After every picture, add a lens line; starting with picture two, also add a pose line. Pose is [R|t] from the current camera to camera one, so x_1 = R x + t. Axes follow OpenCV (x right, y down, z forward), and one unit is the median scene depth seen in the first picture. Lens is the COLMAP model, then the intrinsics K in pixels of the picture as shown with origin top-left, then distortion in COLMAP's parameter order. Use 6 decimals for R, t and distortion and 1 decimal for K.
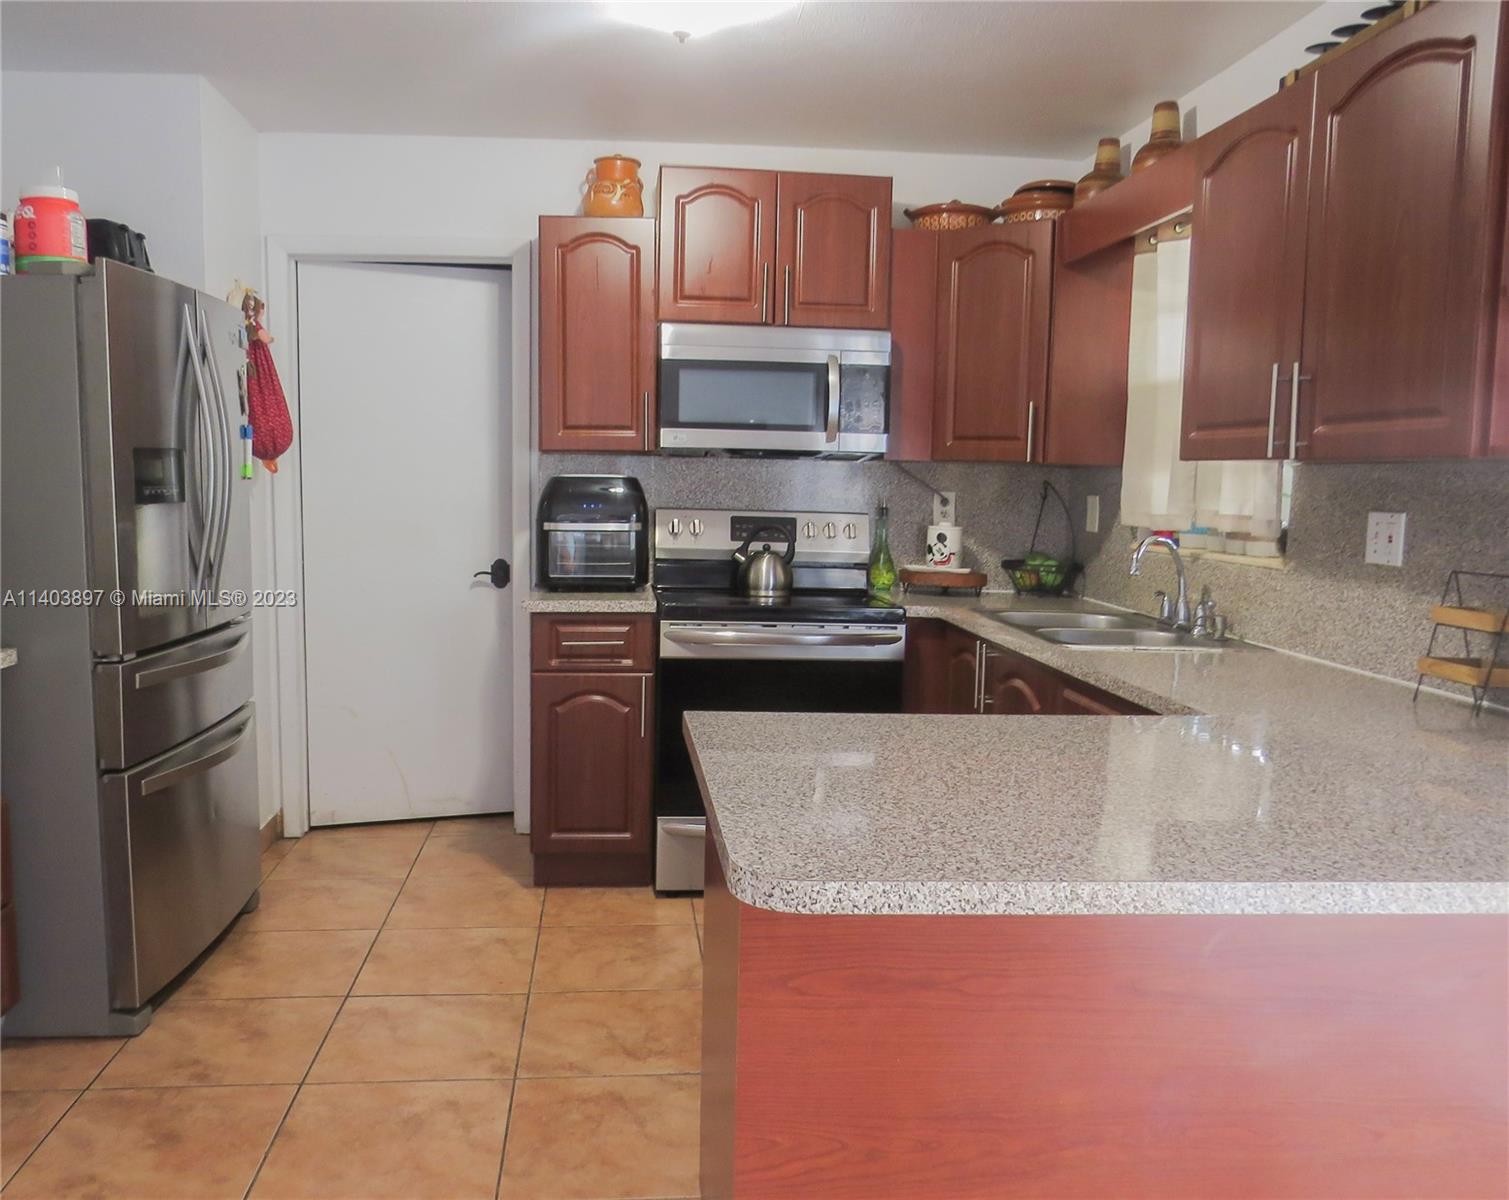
lens RADIAL K [[1170.1, 0, 751.6], [0, 1170.1, 597.5], [0, 0, 1]] dist [0.018217, -0.016144]
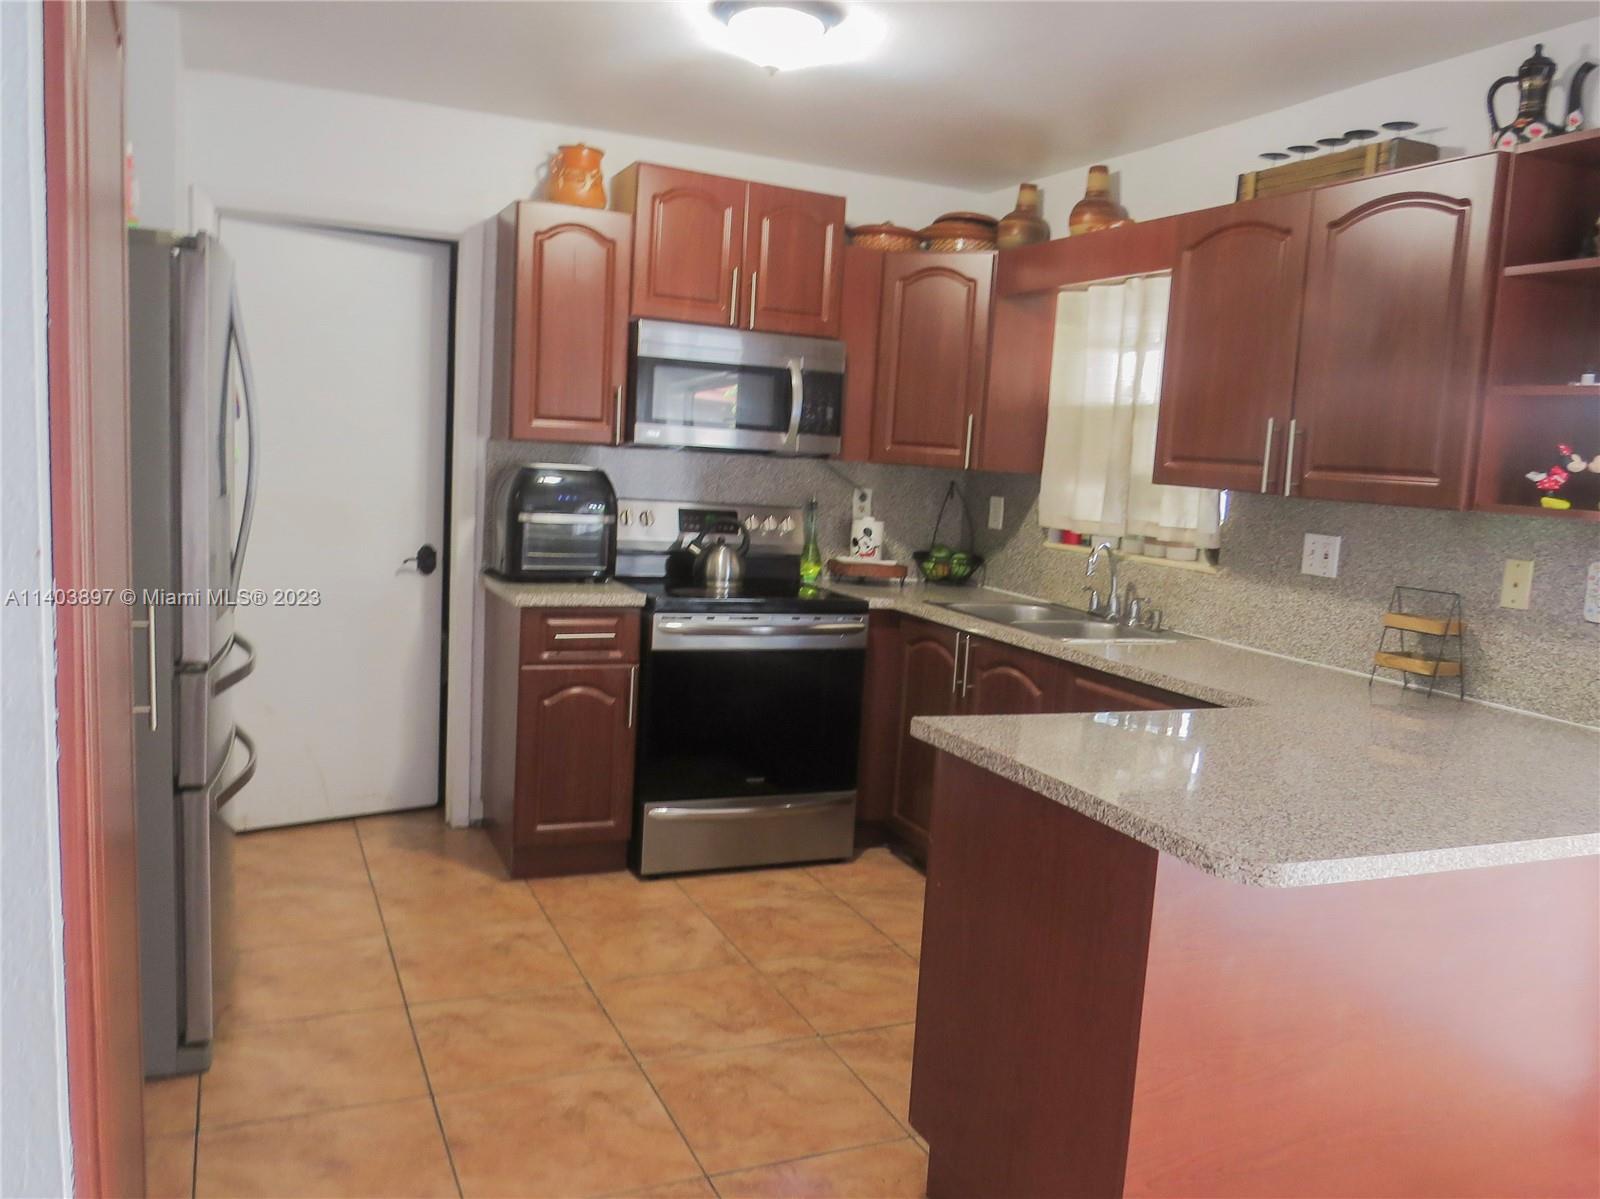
lens RADIAL K [[1177.9, 0, 802.9], [0, 1177.9, 594.1], [0, 0, 1]] dist [-0.004033, -0.013292]
pose [[0.948281, -0.002469, 0.317422, -0.278061], [-0.007918, 0.999475, 0.031430, -0.030983], [-0.317333, -0.032318, 0.947763, -0.021097]]
